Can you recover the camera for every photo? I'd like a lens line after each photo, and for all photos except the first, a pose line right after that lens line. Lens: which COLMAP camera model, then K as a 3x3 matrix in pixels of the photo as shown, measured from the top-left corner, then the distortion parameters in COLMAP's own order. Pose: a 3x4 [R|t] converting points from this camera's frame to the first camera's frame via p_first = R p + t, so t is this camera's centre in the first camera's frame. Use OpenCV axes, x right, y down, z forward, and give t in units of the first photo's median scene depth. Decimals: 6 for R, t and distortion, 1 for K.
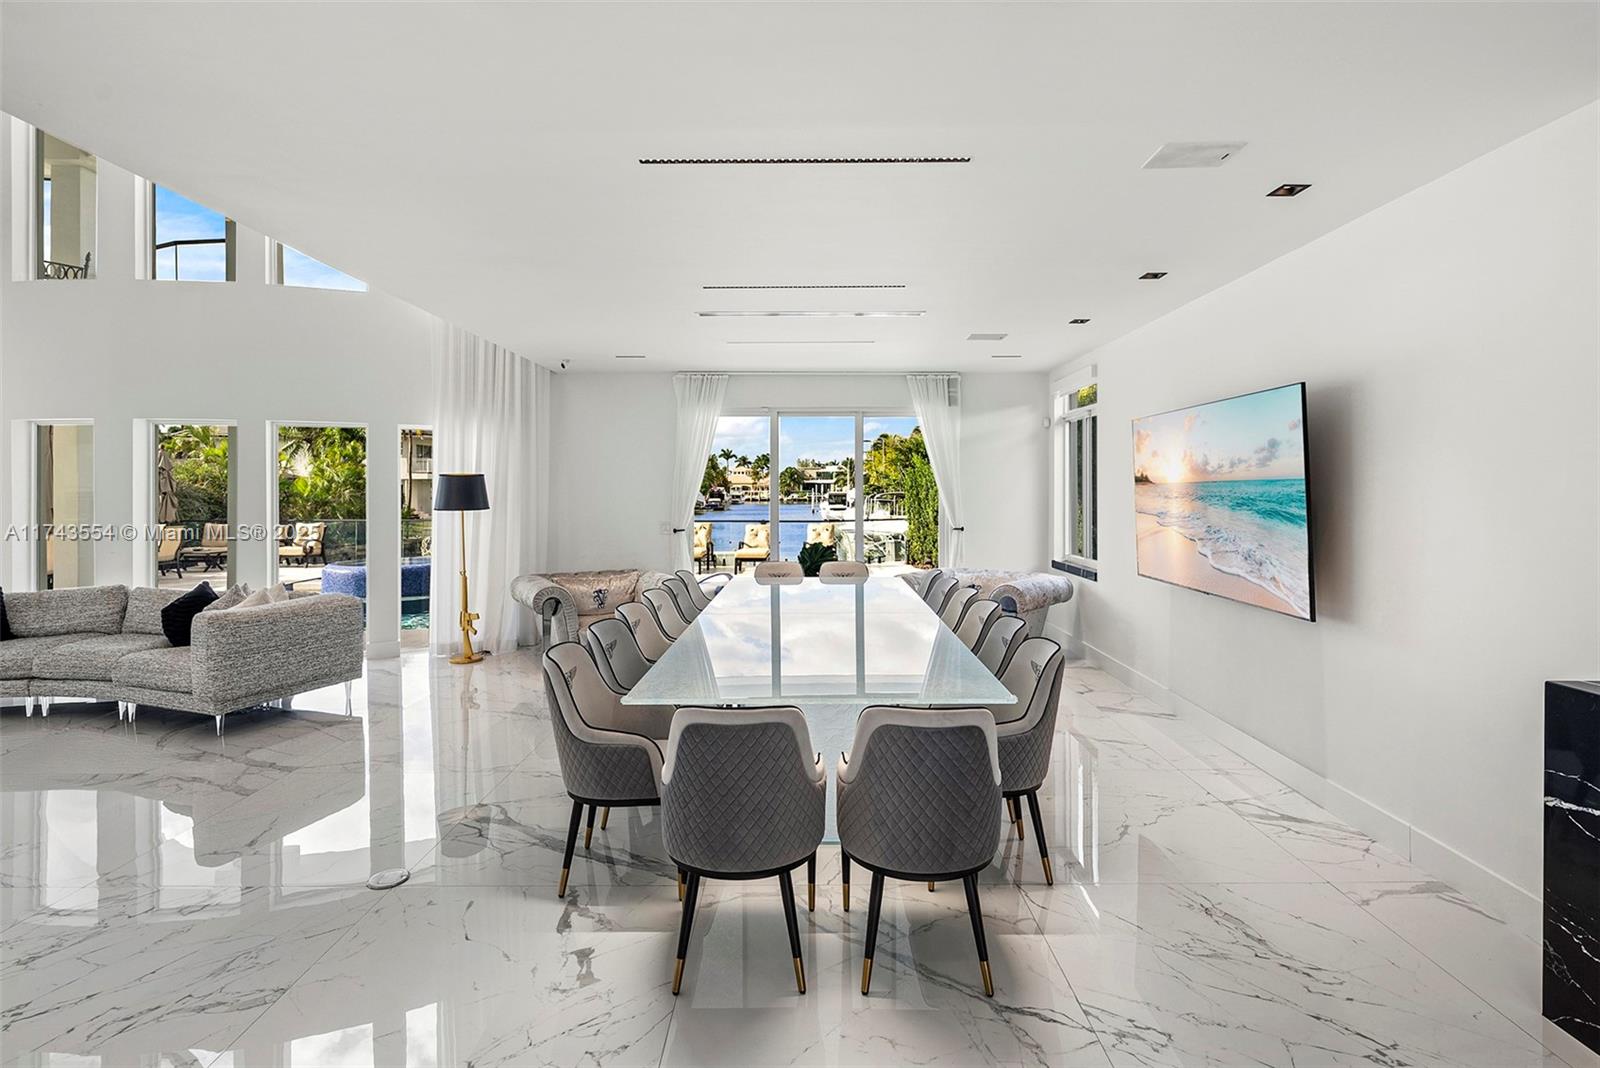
lens RADIAL K [[794.1, 0, 812.4], [0, 794.1, 470.8], [0, 0, 1]] dist [0.003069, -0.000658]
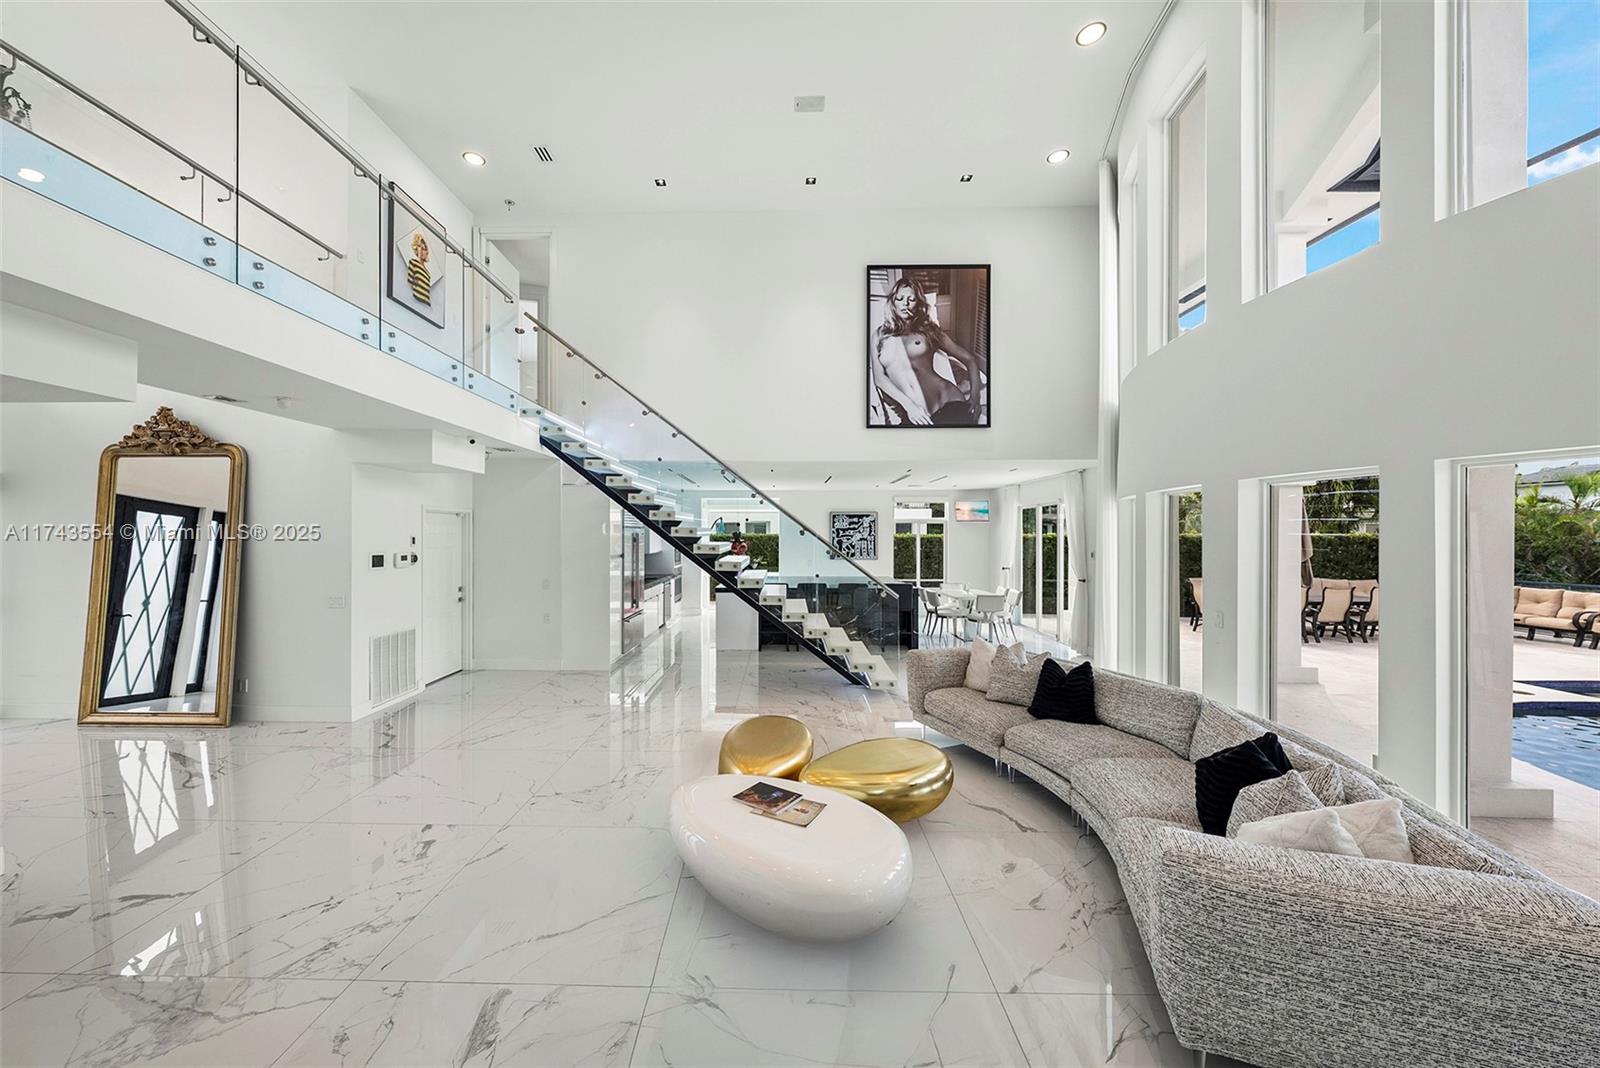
lens RADIAL K [[557.9, 0, 768.9], [0, 557.9, 538.6], [0, 0, 1]] dist [-0.003987, 0.000815]
pose [[-0.024070, 0.004890, -0.999698, -0.232175], [0.024810, 0.999683, 0.004292, -0.017961], [0.999402, -0.024699, -0.024184, 0.453002]]
